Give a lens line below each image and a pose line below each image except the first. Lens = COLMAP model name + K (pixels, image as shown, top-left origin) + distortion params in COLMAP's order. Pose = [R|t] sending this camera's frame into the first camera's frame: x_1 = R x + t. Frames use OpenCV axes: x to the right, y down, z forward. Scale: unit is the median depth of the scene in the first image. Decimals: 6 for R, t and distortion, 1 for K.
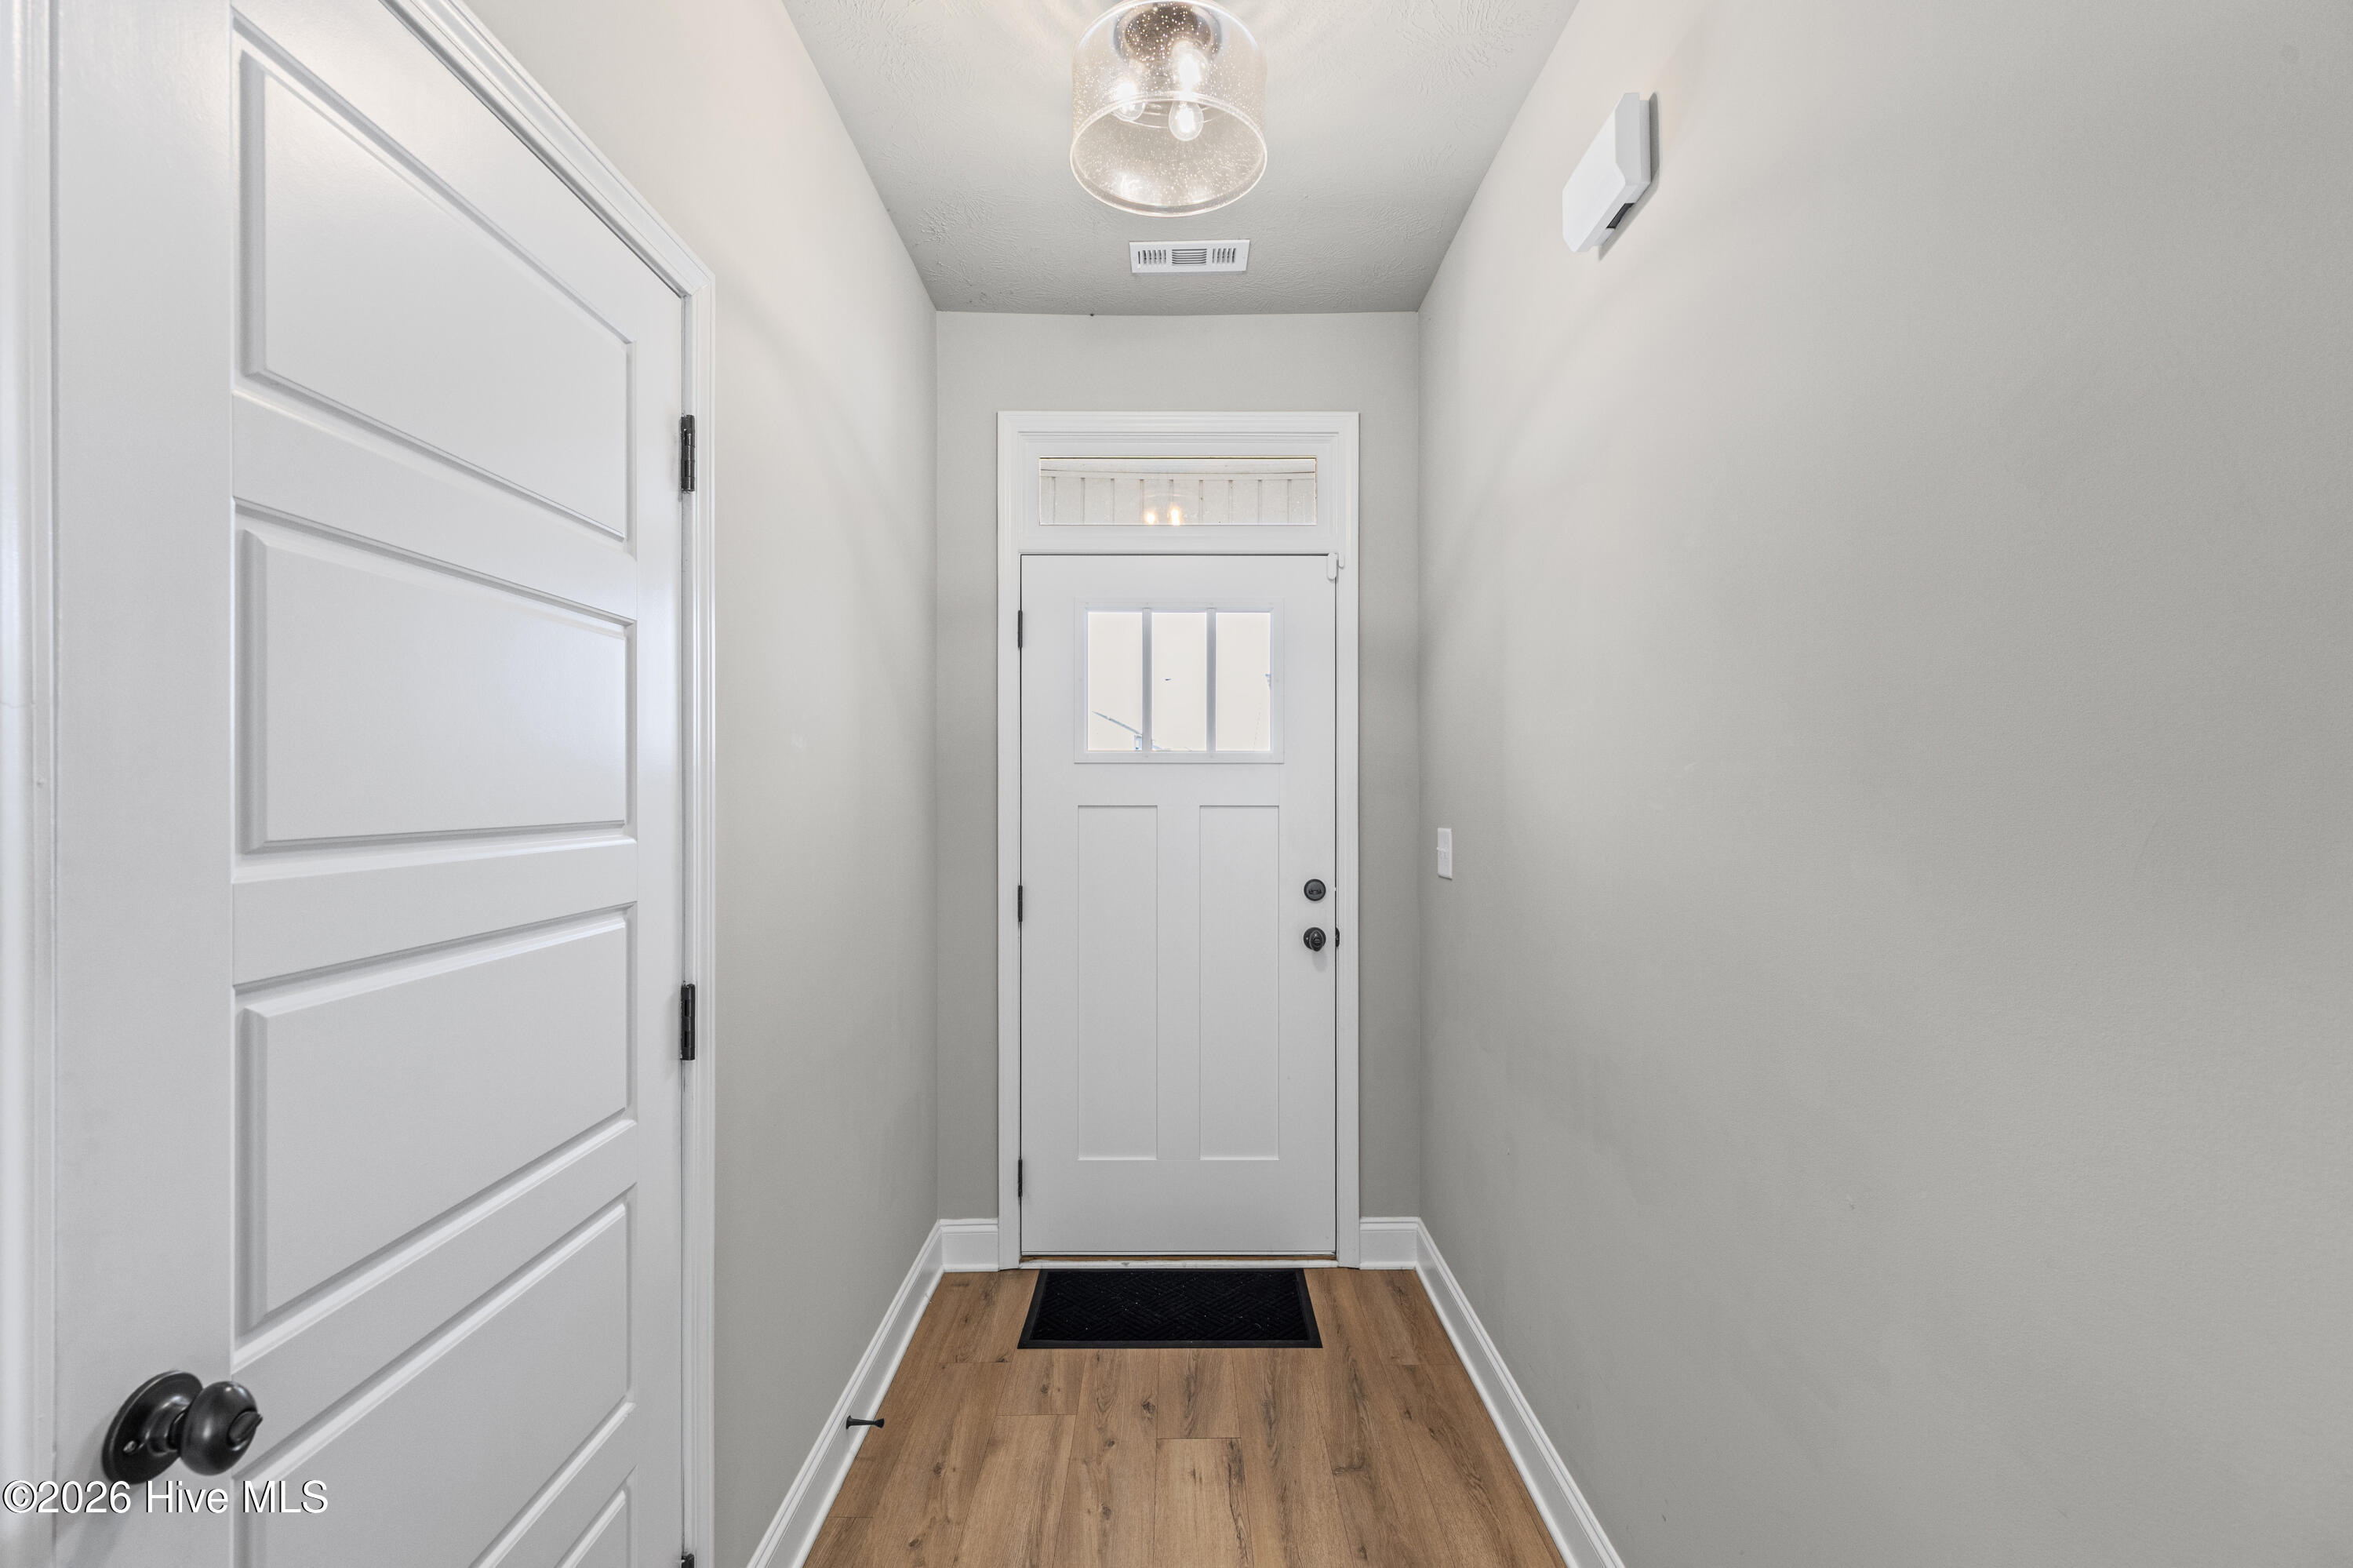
lens RADIAL K [[1059.6, 0, 1176.5], [0, 1059.6, 784.0], [0, 0, 1]] dist [0.001288, 0.000069]
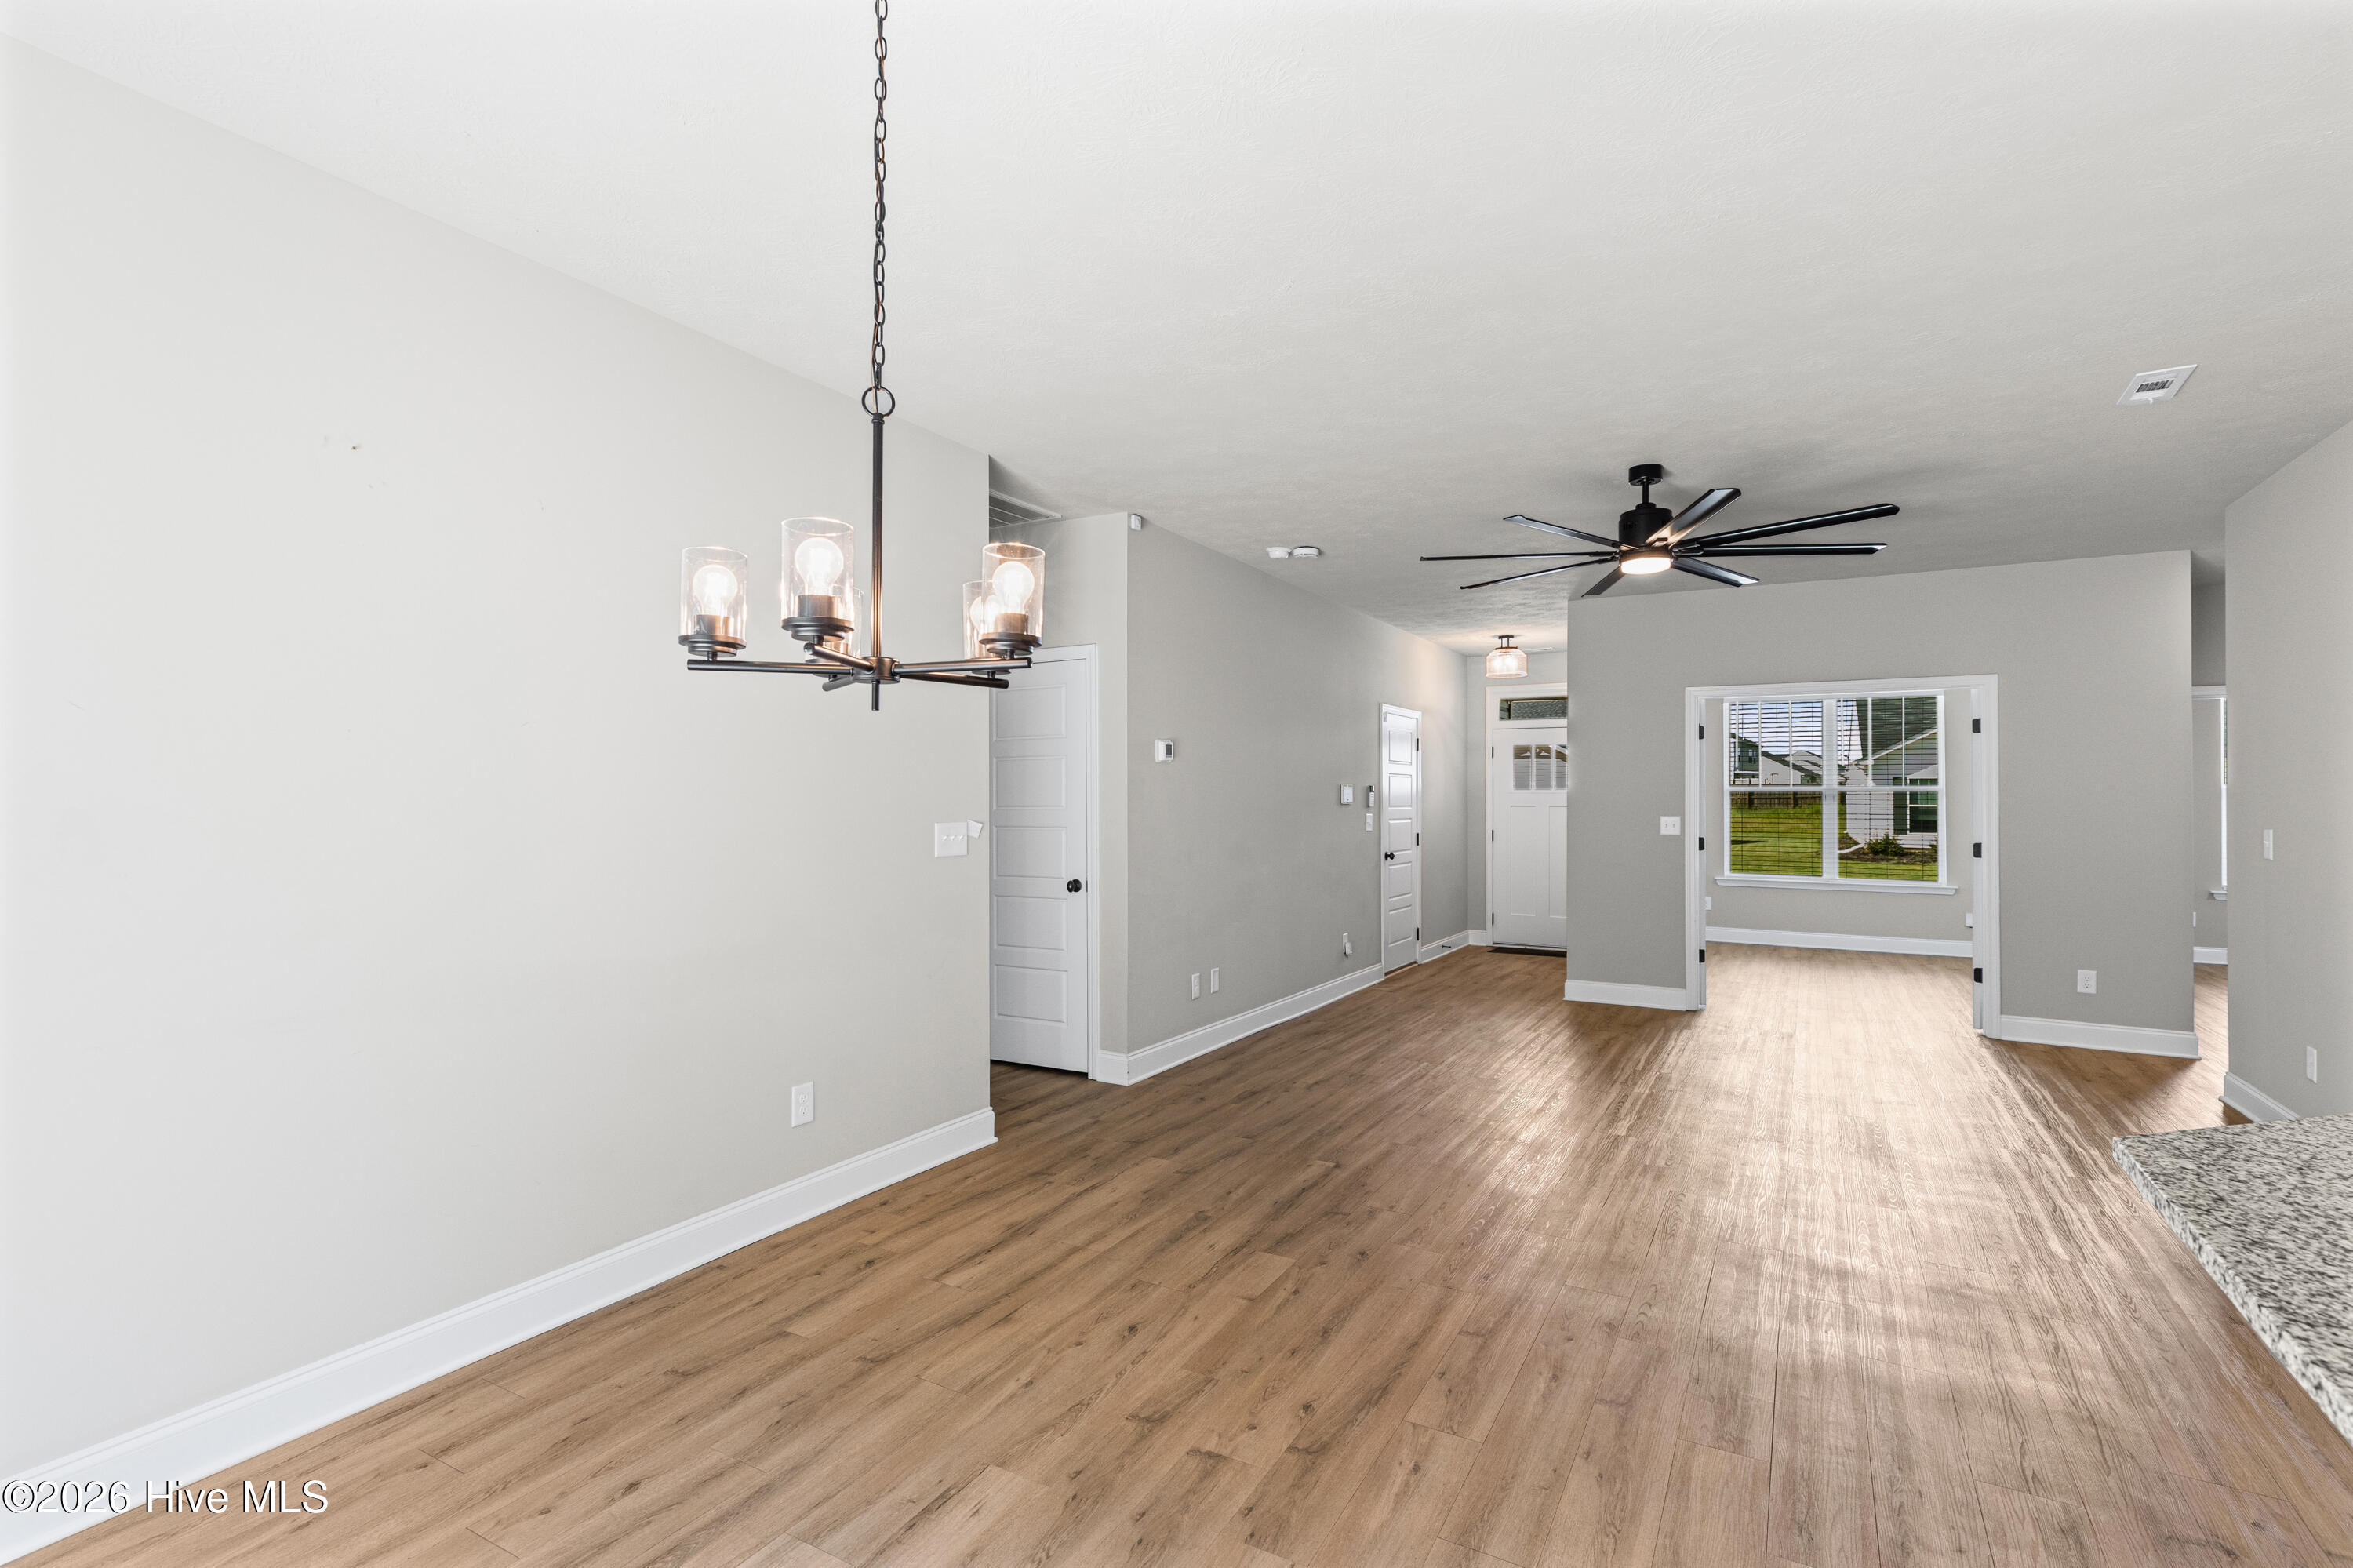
lens RADIAL K [[1097.1, 0, 1176.5], [0, 1097.1, 784.0], [0, 0, 1]] dist [0.002277, 0.000327]
pose [[0.859557, 0.003943, -0.511025, 0.742860], [-0.007355, 0.999962, -0.004656, -0.020224], [0.510987, 0.007761, 0.859553, -2.420318]]
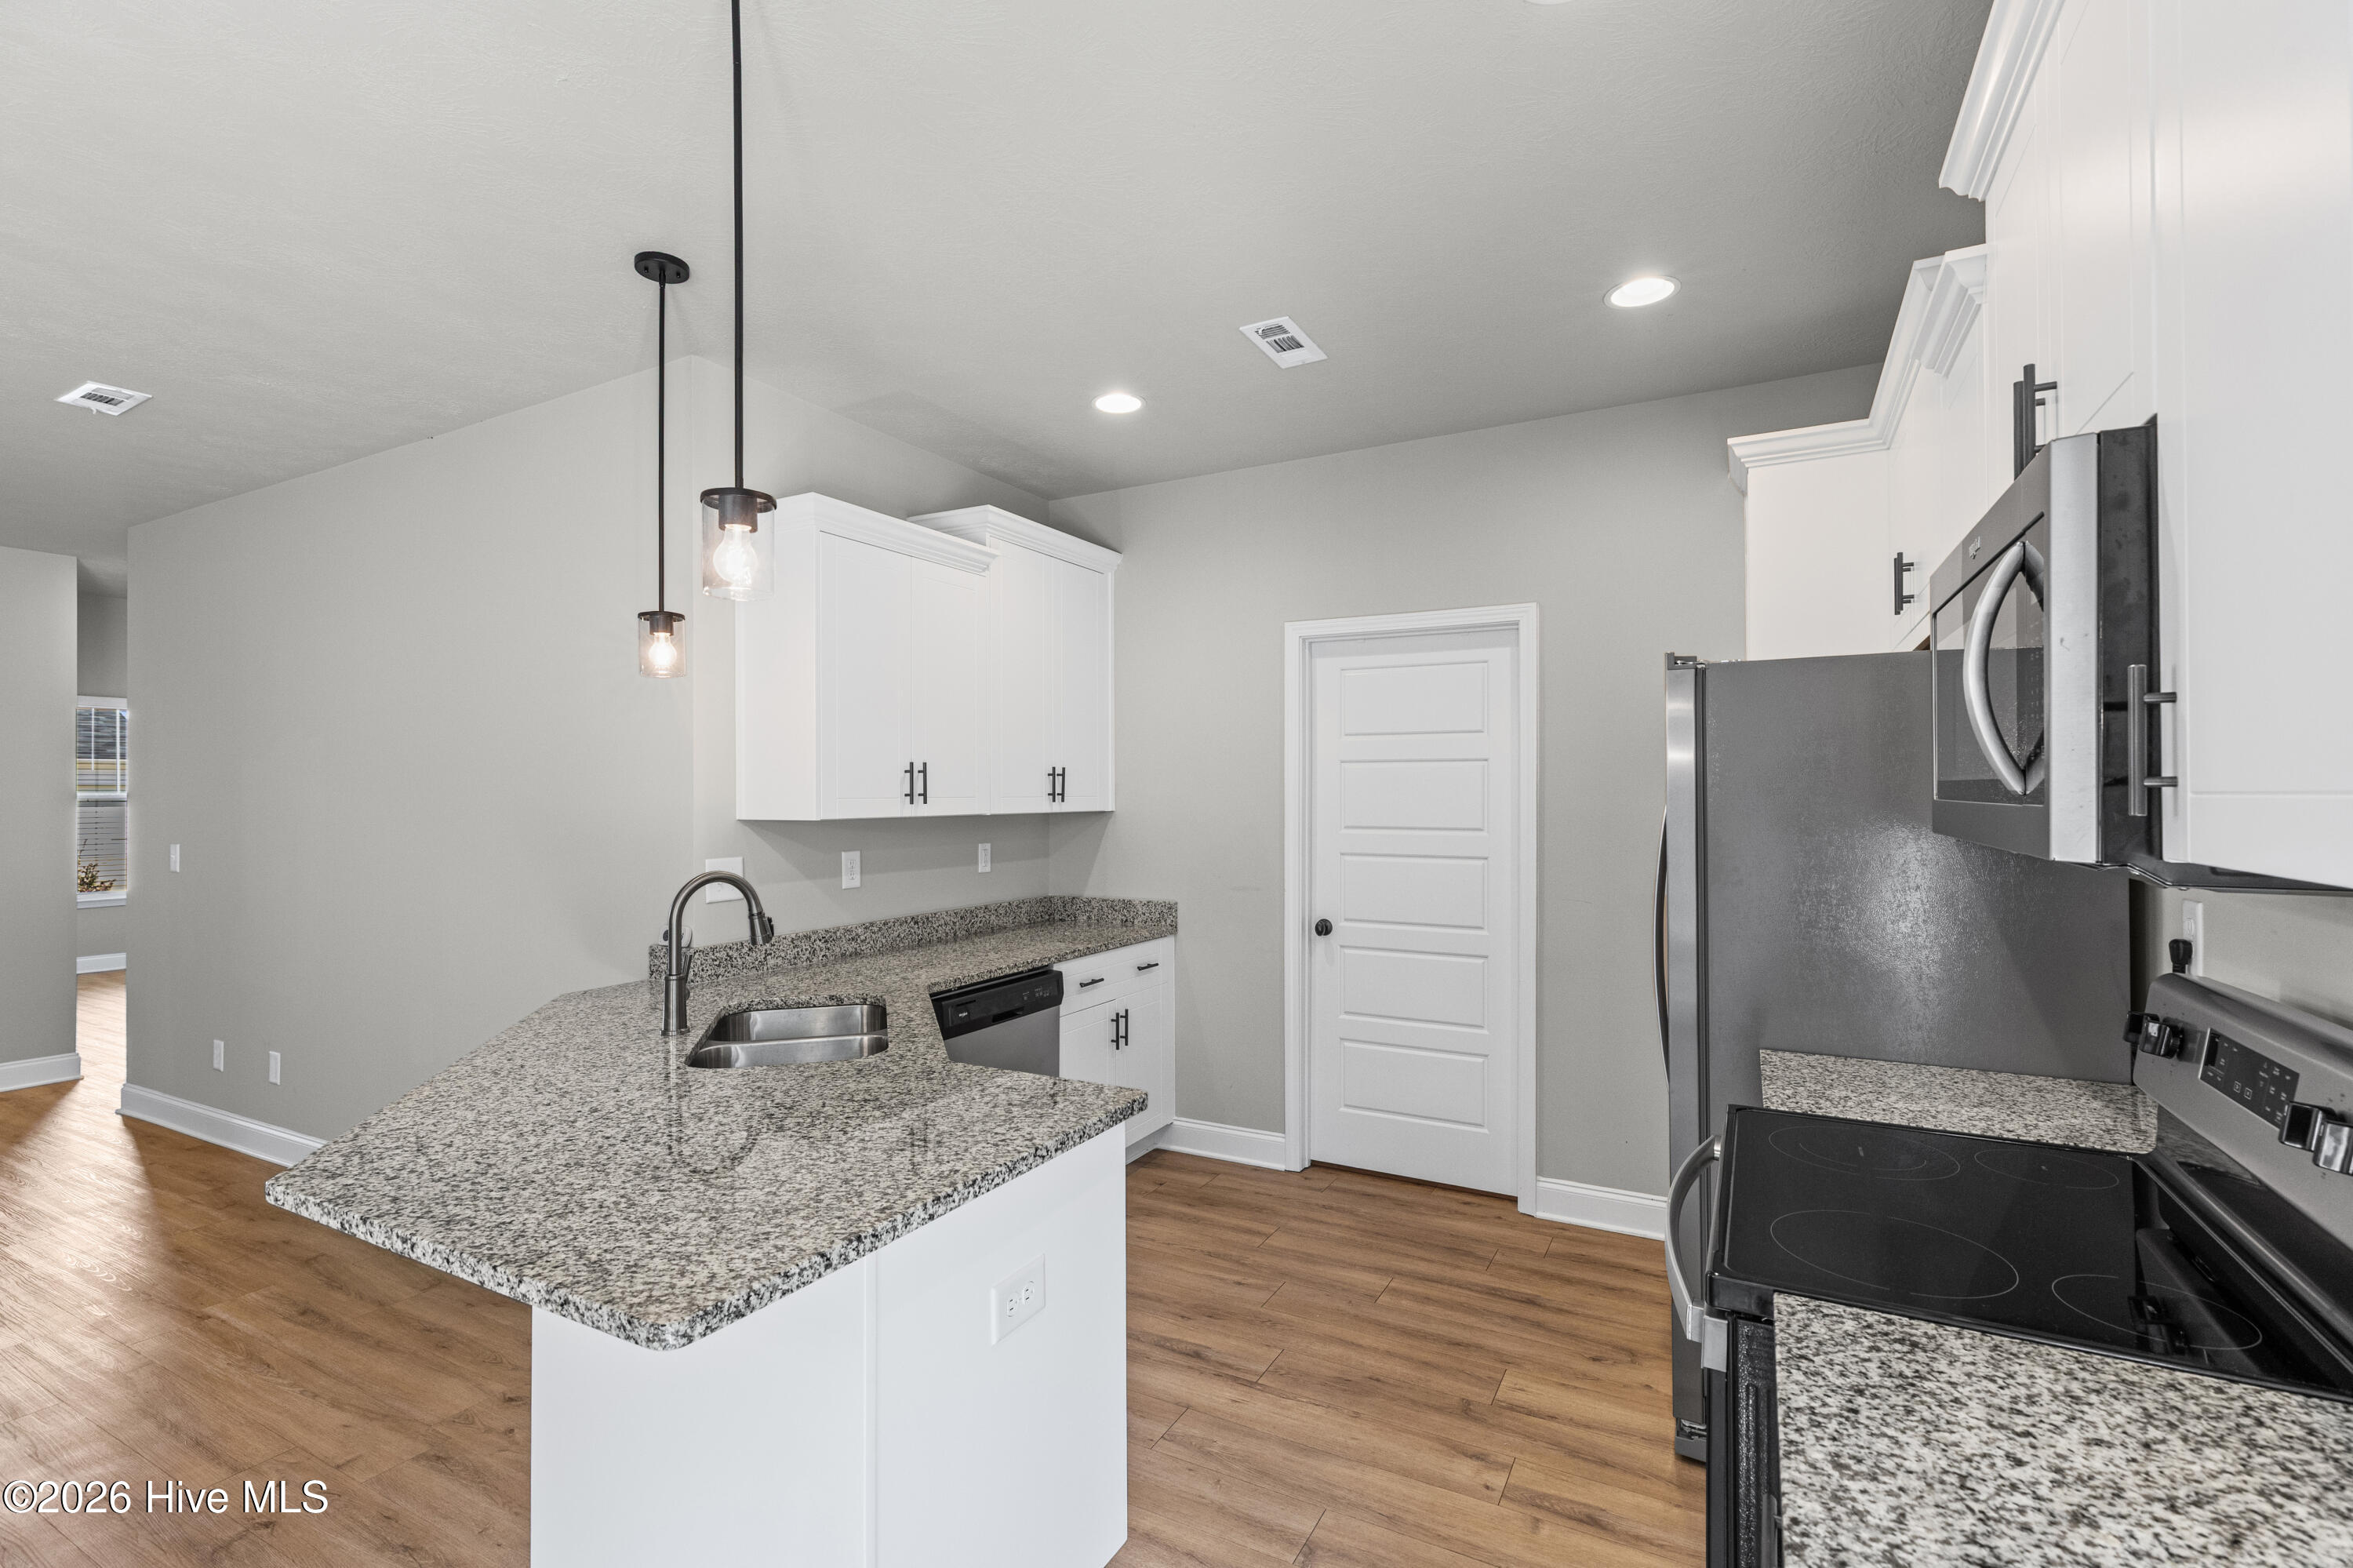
lens RADIAL K [[1054.2, 0, 1194.7], [0, 1054.2, 788.6], [0, 0, 1]] dist [-0.000540, -0.000128]
pose [[0.482306, 0.005907, 0.875983, 0.632879], [-0.000050, 0.999977, -0.006715, -0.046529], [-0.876003, 0.003195, 0.482296, -2.397100]]
